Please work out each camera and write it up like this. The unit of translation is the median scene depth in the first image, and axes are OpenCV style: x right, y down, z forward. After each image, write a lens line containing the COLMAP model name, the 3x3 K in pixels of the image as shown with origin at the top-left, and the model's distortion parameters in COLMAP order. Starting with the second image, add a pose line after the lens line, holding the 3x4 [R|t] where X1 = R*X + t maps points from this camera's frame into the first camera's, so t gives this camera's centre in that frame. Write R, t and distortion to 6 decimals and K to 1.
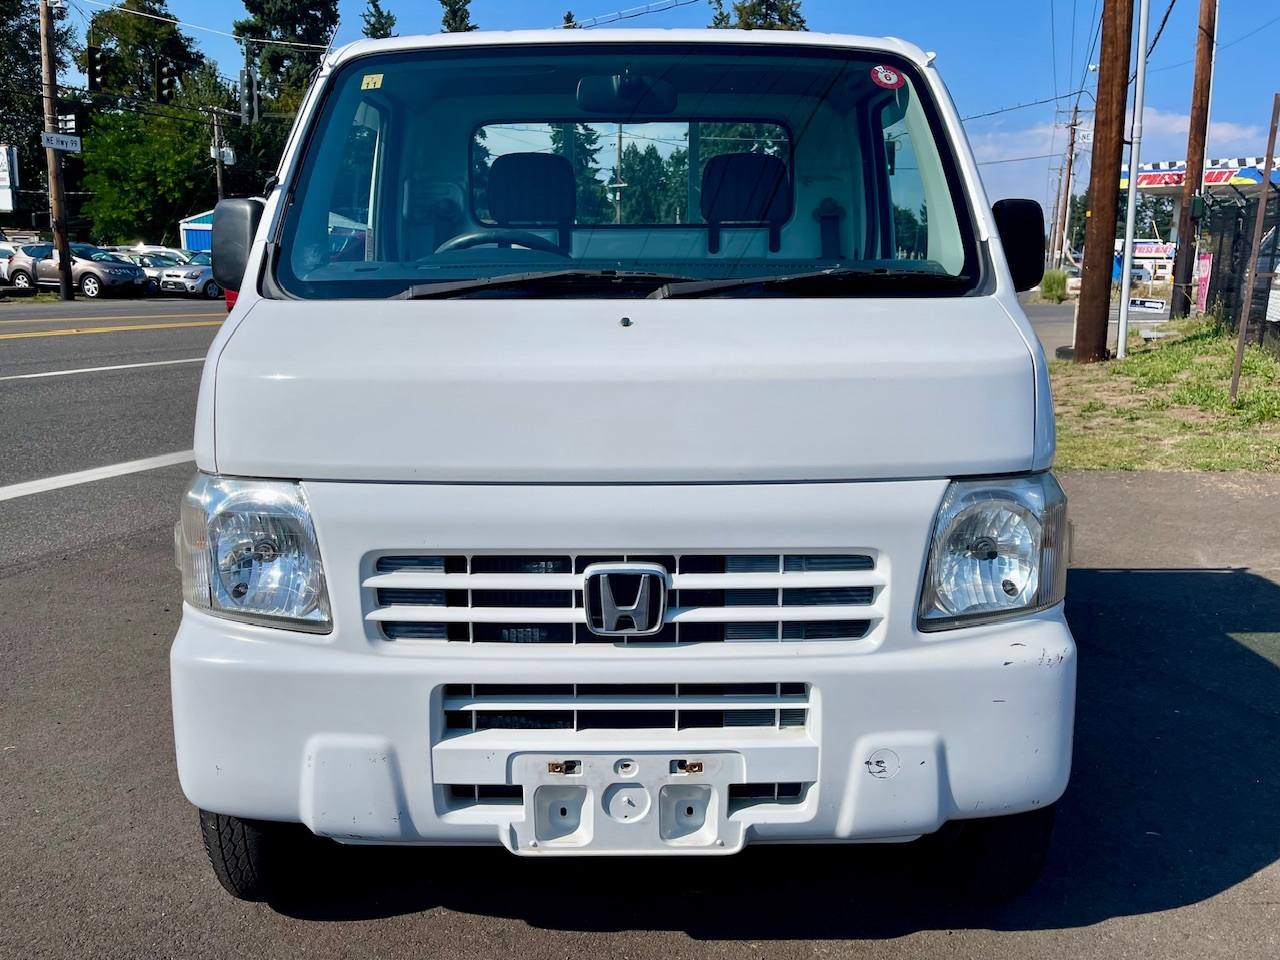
lens RADIAL K [[999.7, 0, 640.2], [0, 999.7, 474.9], [0, 0, 1]] dist [0.056966, -0.097860]
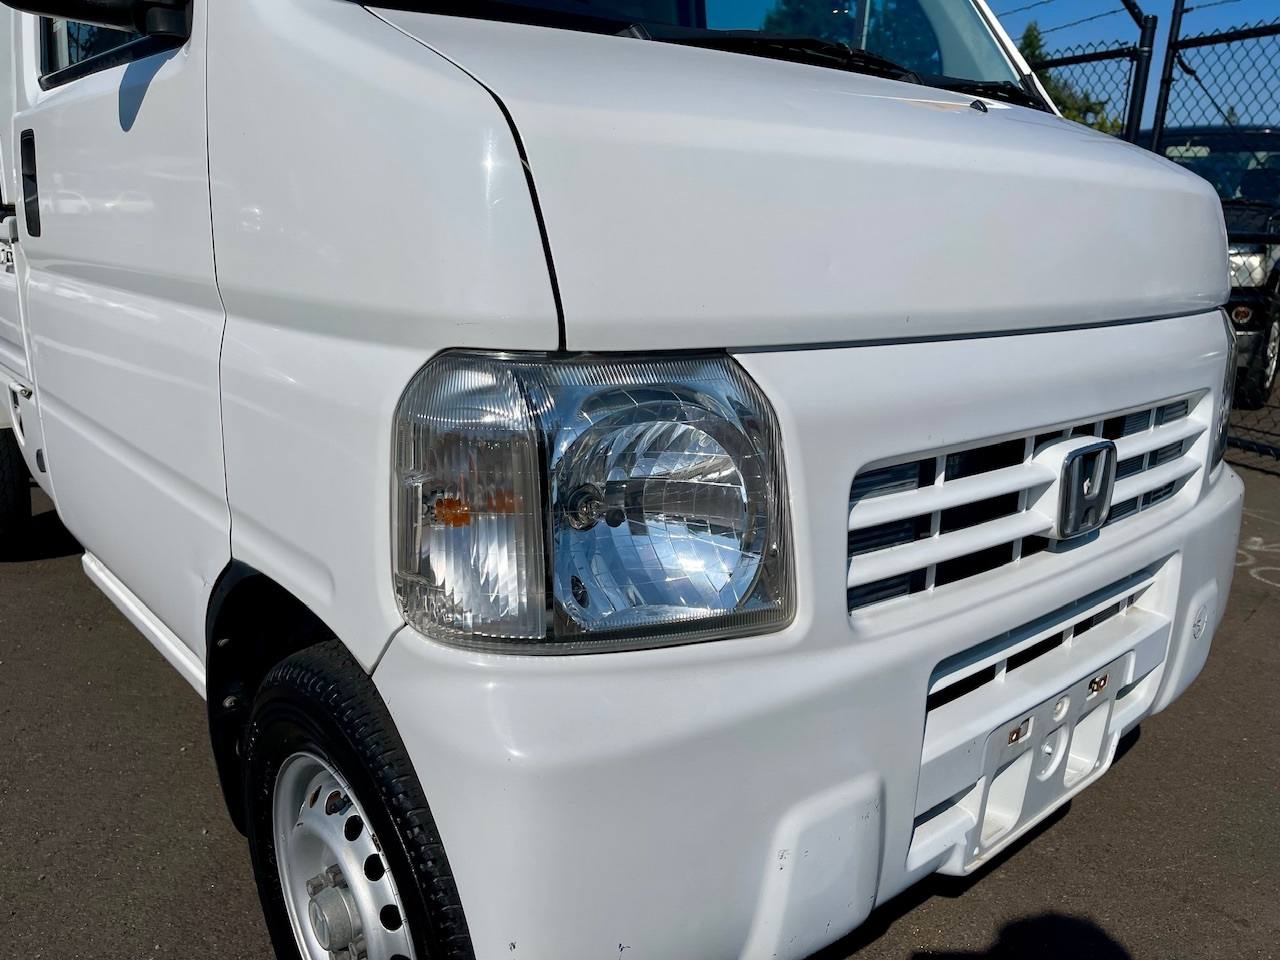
lens RADIAL K [[999.7, 0, 640.2], [0, 999.7, 474.9], [0, 0, 1]] dist [0.056966, -0.097860]
pose [[0.730852, -0.129026, 0.670229, -0.734187], [0.076566, 0.991270, 0.107338, 0.011585], [-0.678228, -0.027131, 0.734351, 0.659438]]
